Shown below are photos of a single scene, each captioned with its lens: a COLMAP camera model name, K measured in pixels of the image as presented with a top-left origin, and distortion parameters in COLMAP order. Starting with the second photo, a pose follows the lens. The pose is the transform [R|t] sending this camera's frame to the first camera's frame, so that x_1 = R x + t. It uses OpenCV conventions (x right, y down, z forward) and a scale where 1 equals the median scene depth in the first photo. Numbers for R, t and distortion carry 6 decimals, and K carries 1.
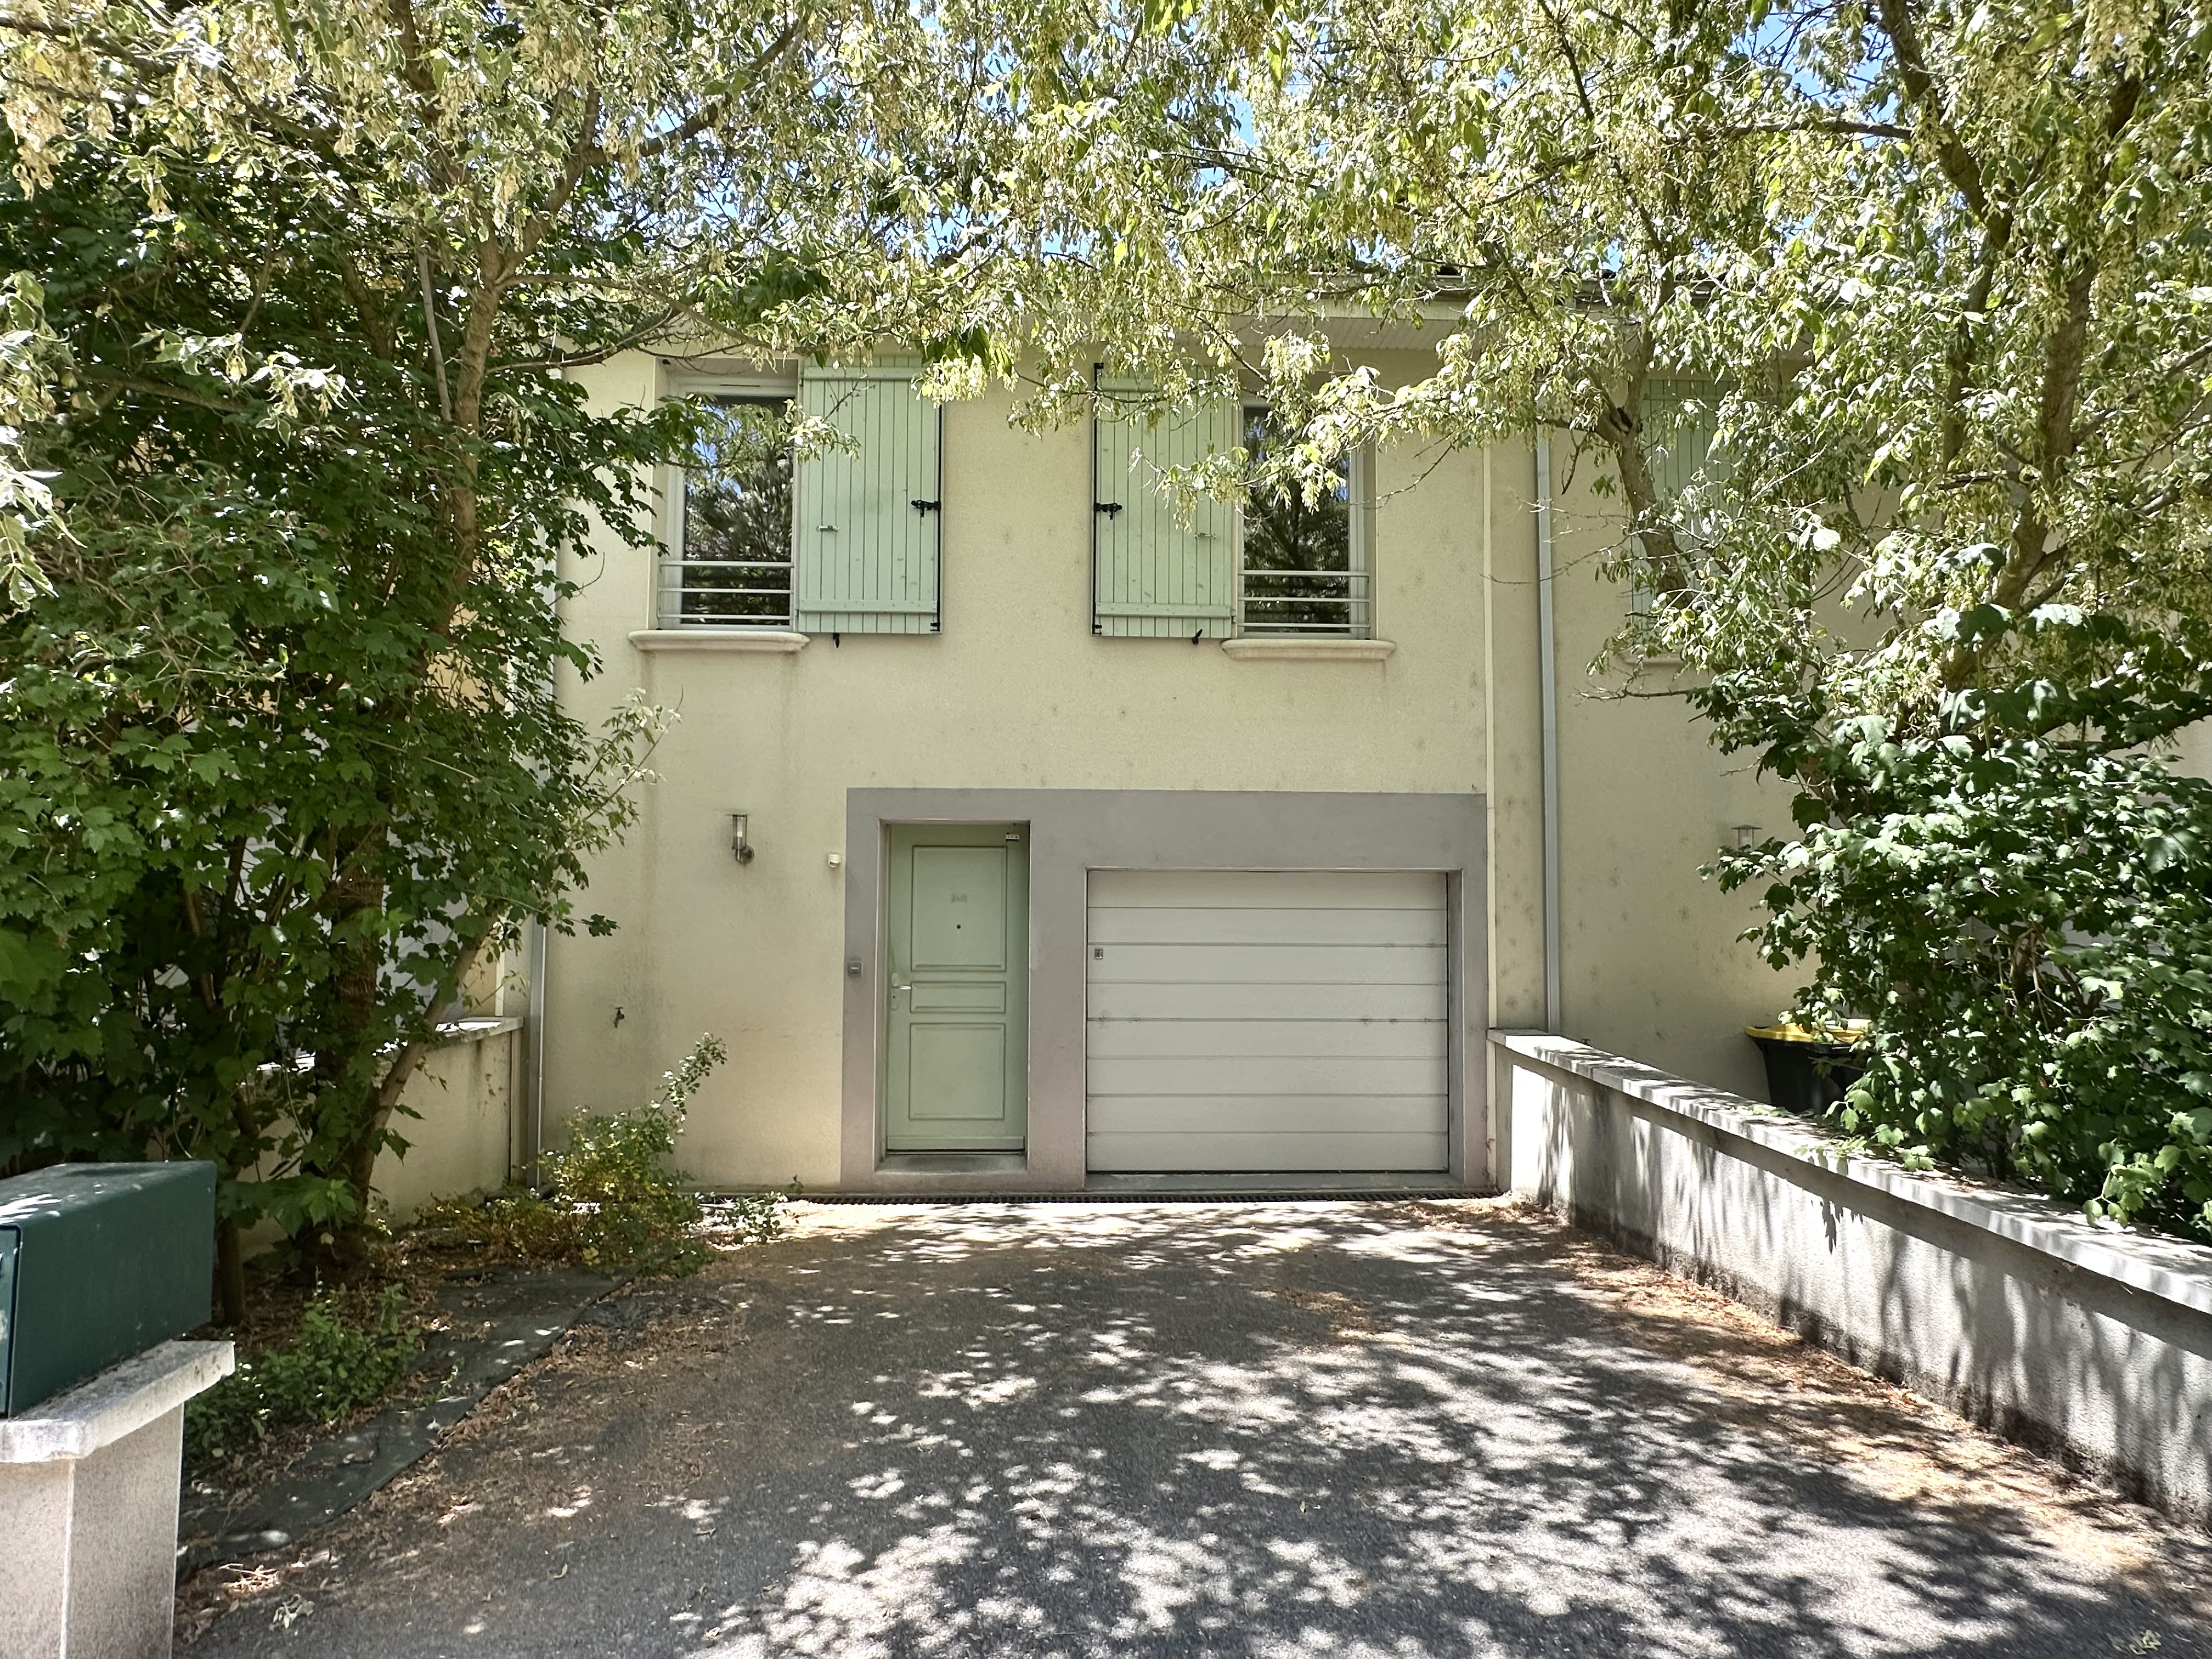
lens RADIAL K [[1097.4, 0, 1106.6], [0, 1097.4, 830.3], [0, 0, 1]] dist [0.006439, 0.000251]
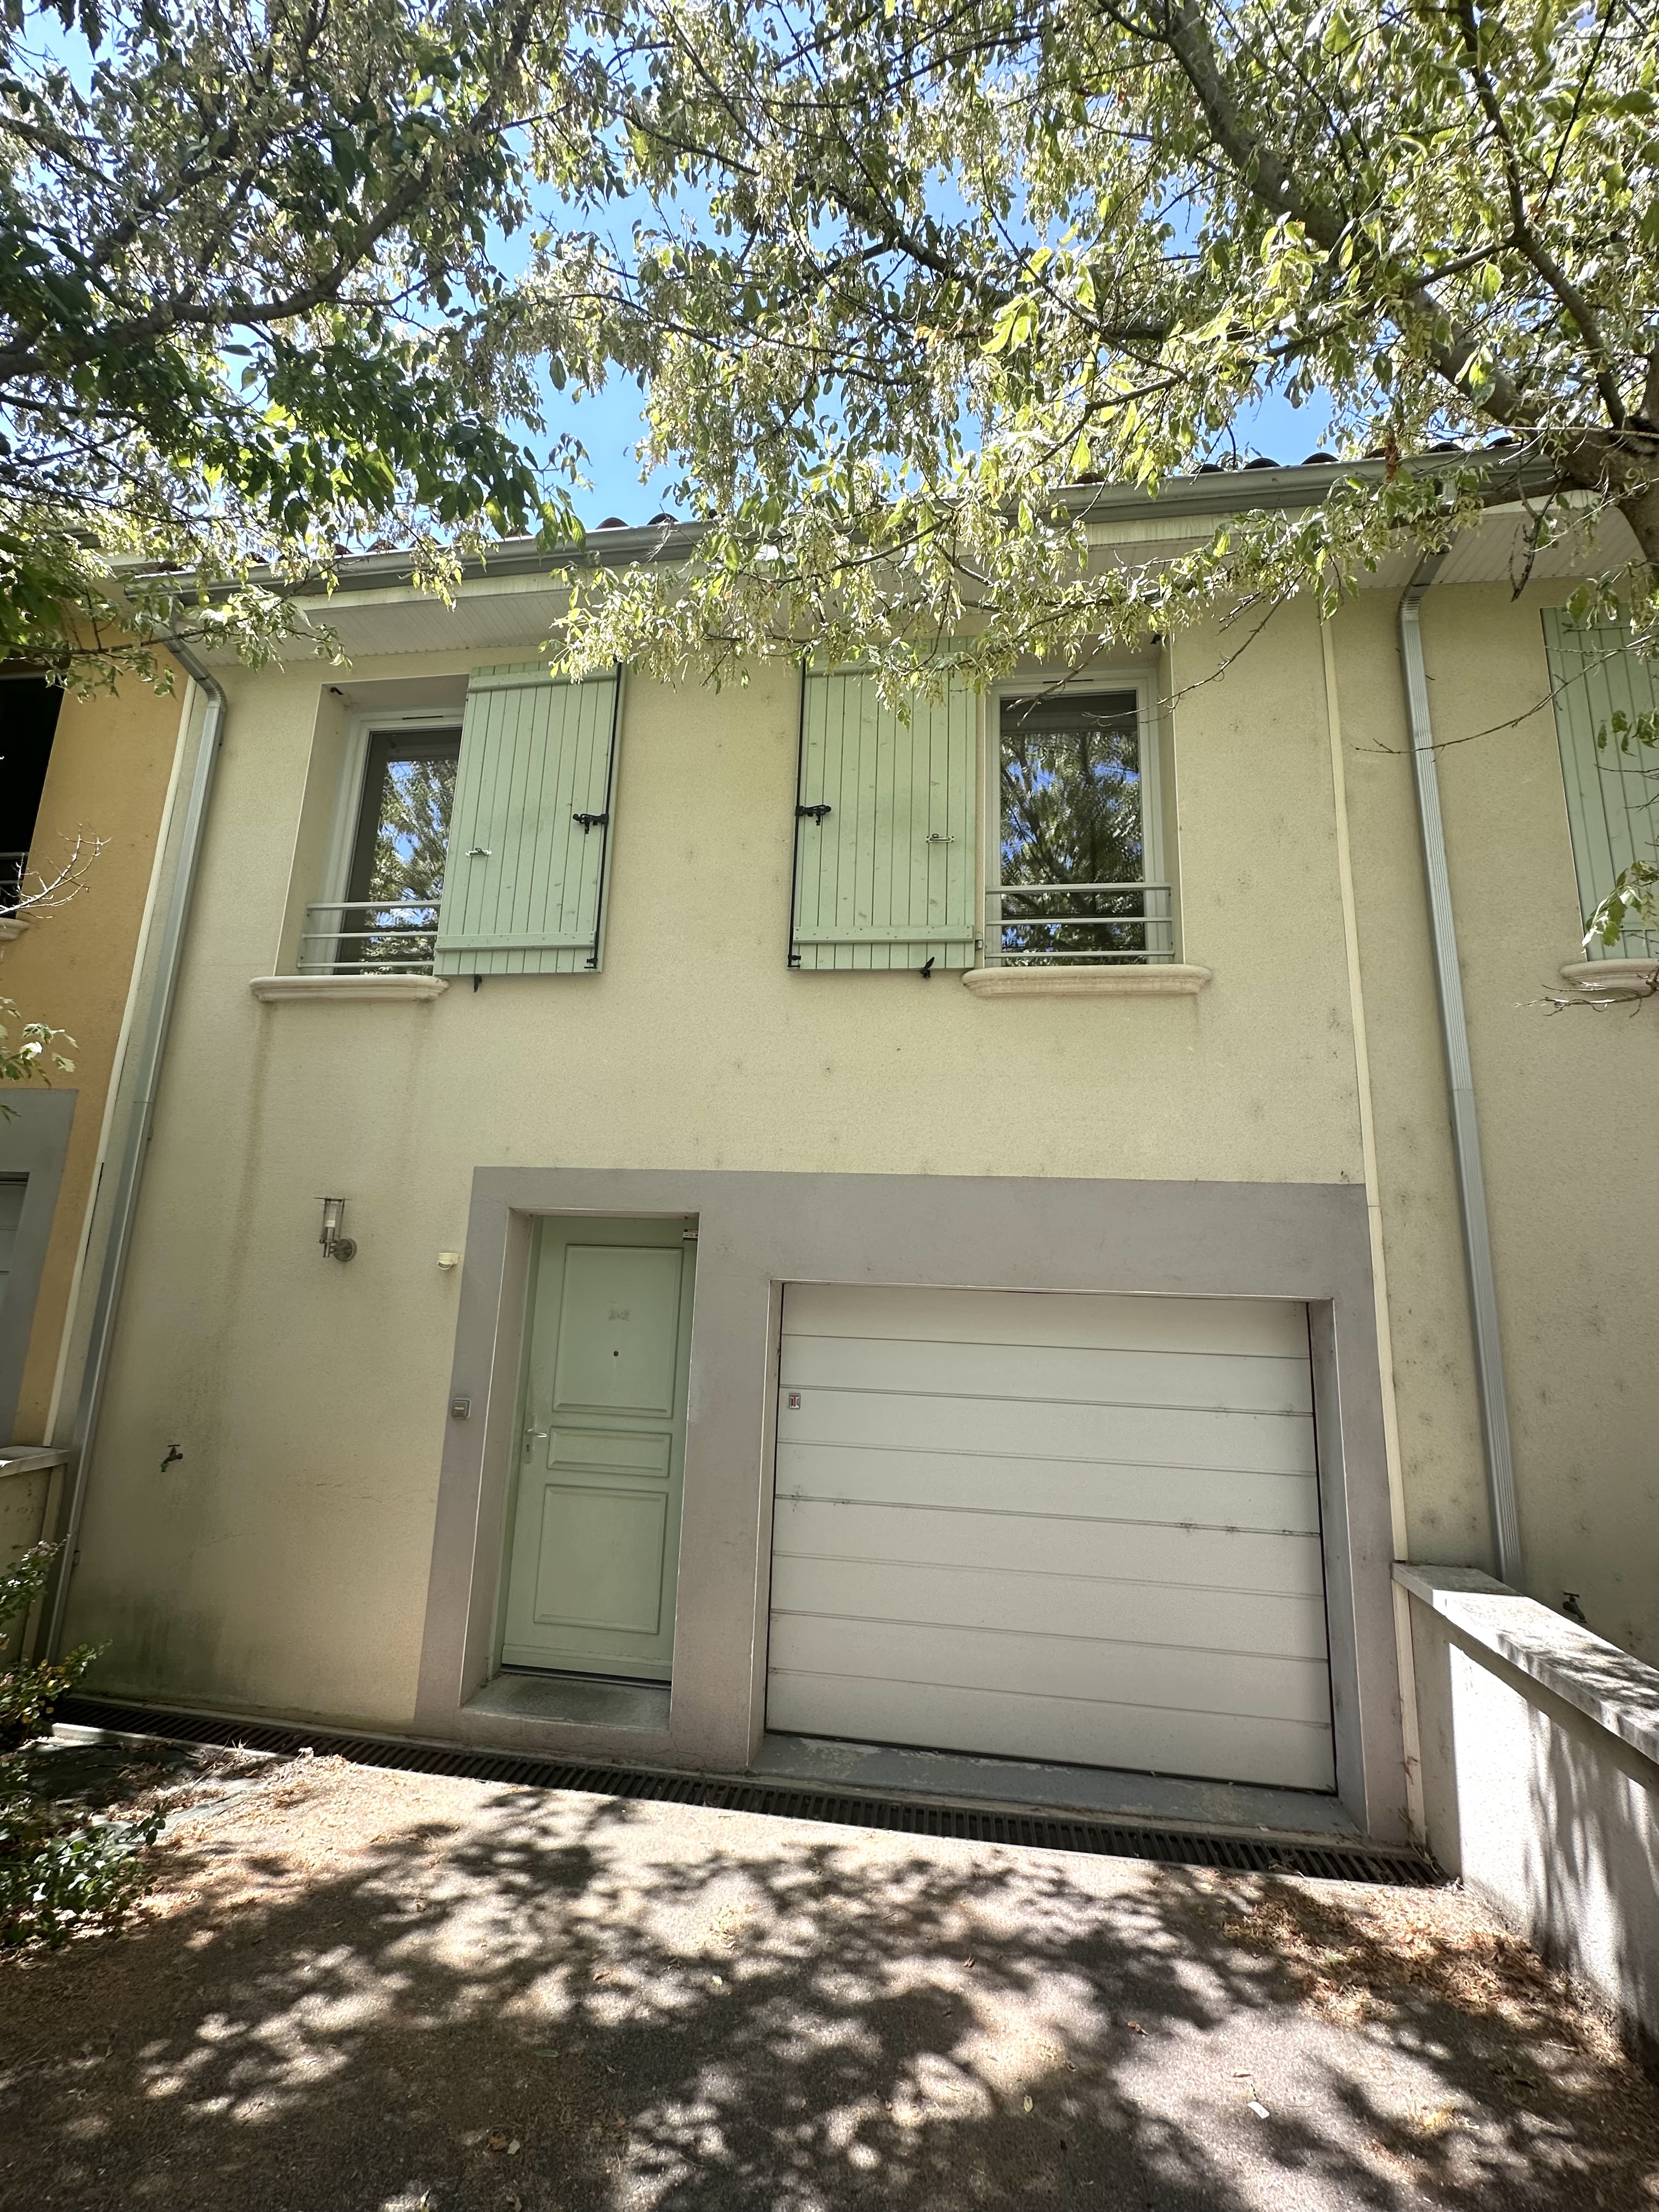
lens RADIAL K [[889.4, 0, 827.2], [0, 889.4, 1101.9], [0, 0, 1]] dist [-0.004173, -0.000730]
pose [[0.984416, -0.004434, -0.175800, 0.121705], [-0.020602, 0.989890, -0.140335, -0.000567], [0.174645, 0.141770, 0.974372, 0.418669]]
